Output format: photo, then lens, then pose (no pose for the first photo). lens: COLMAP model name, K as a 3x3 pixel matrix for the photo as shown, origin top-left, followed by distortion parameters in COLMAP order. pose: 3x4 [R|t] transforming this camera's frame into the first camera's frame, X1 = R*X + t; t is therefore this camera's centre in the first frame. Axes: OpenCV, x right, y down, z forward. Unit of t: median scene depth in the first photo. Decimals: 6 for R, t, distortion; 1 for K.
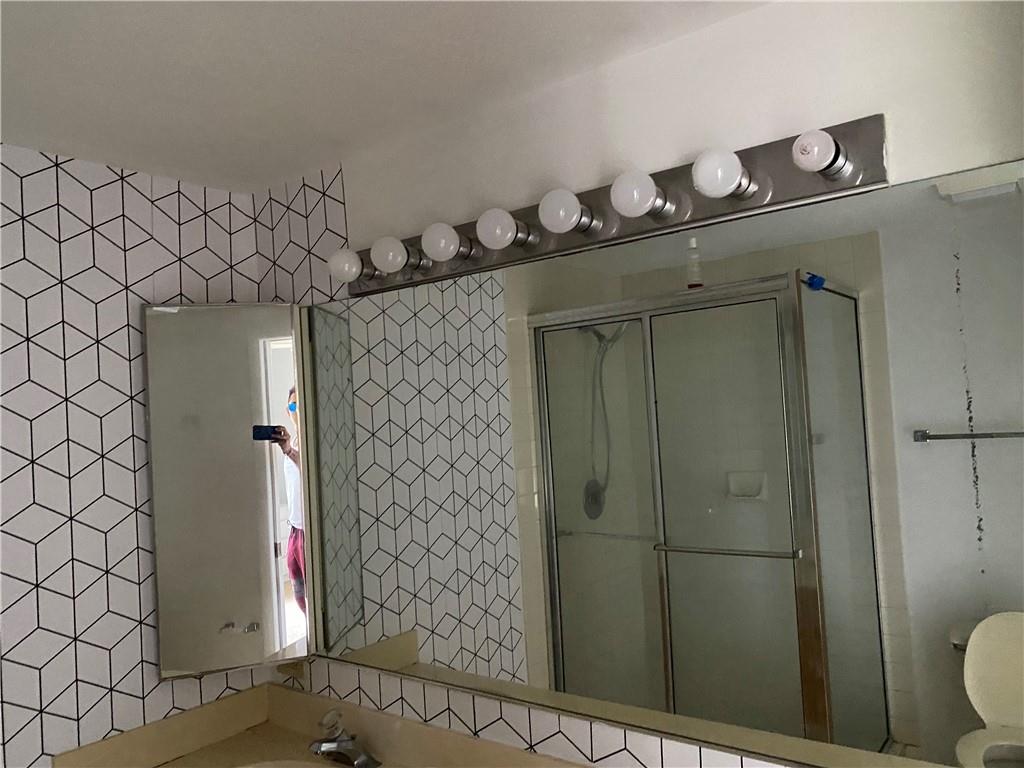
lens RADIAL K [[782.4, 0, 512.9], [0, 782.4, 383.8], [0, 0, 1]] dist [0.017142, -0.006639]
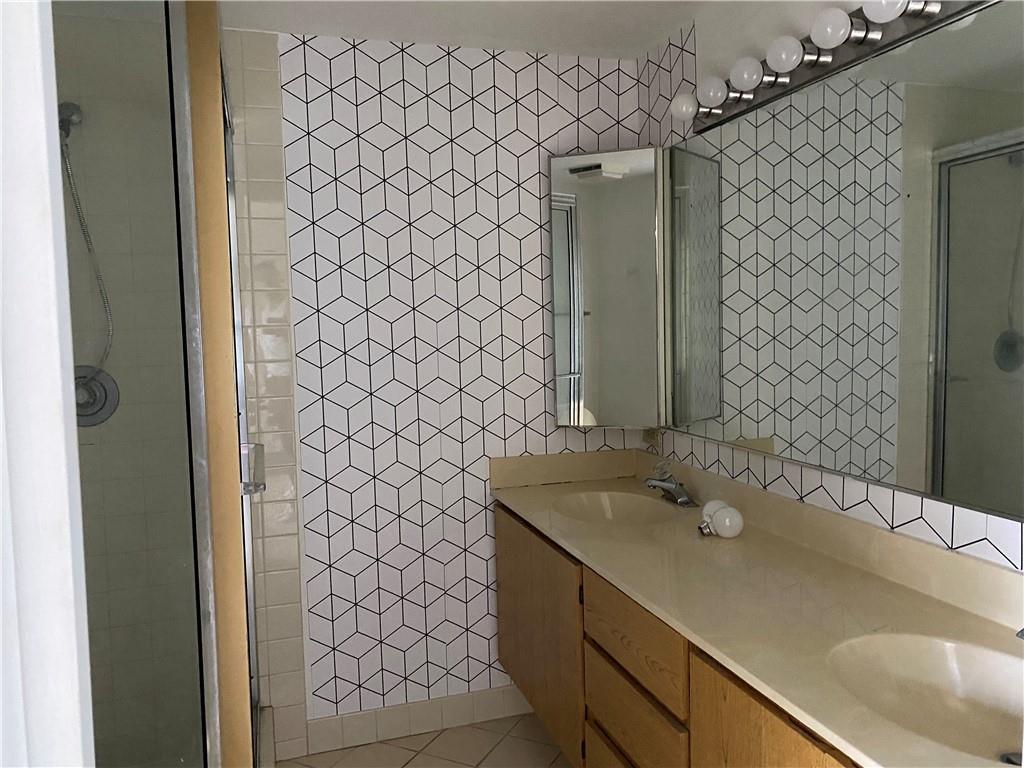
lens RADIAL K [[782.4, 0, 511.1], [0, 782.4, 383.4], [0, 0, 1]] dist [0.017142, -0.006639]
pose [[0.823269, 0.080954, -0.561849, 0.250757], [0.002309, 0.989293, 0.145926, 0.084495], [0.567647, -0.121433, 0.814267, -0.175727]]
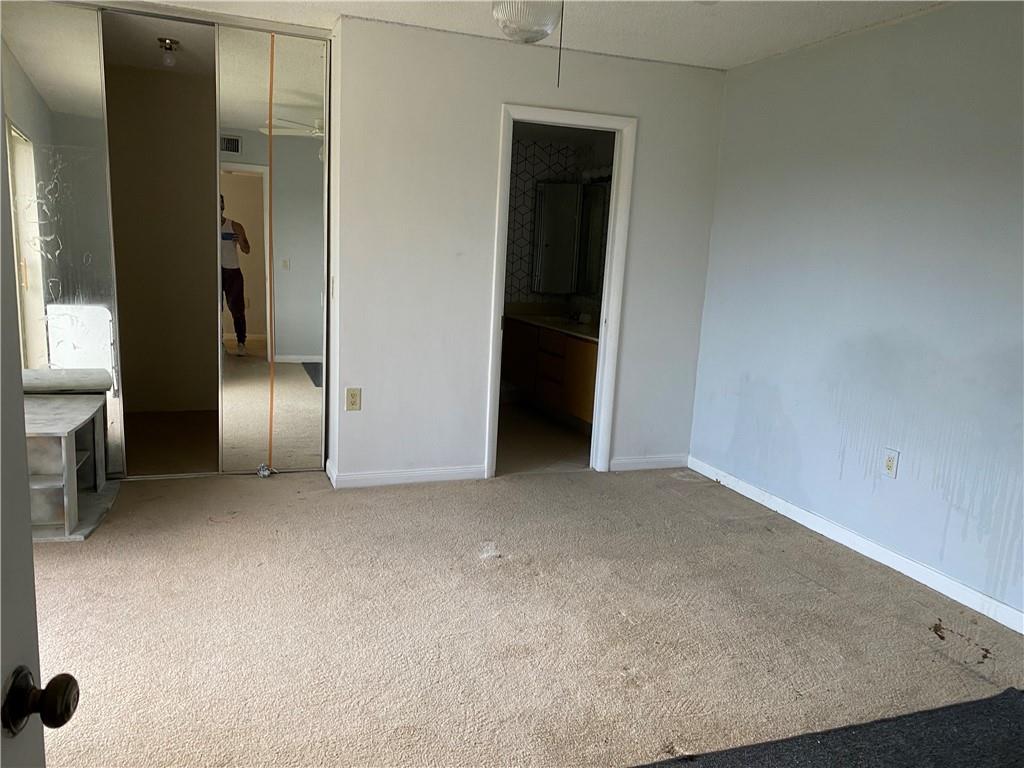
lens RADIAL K [[782.4, 0, 511.2], [0, 782.4, 383.7], [0, 0, 1]] dist [0.017142, -0.006639]
pose [[0.845632, 0.183473, -0.501242, 1.209810], [-0.076296, 0.970973, 0.226694, -0.013177], [0.528285, -0.153457, 0.835085, -1.890363]]
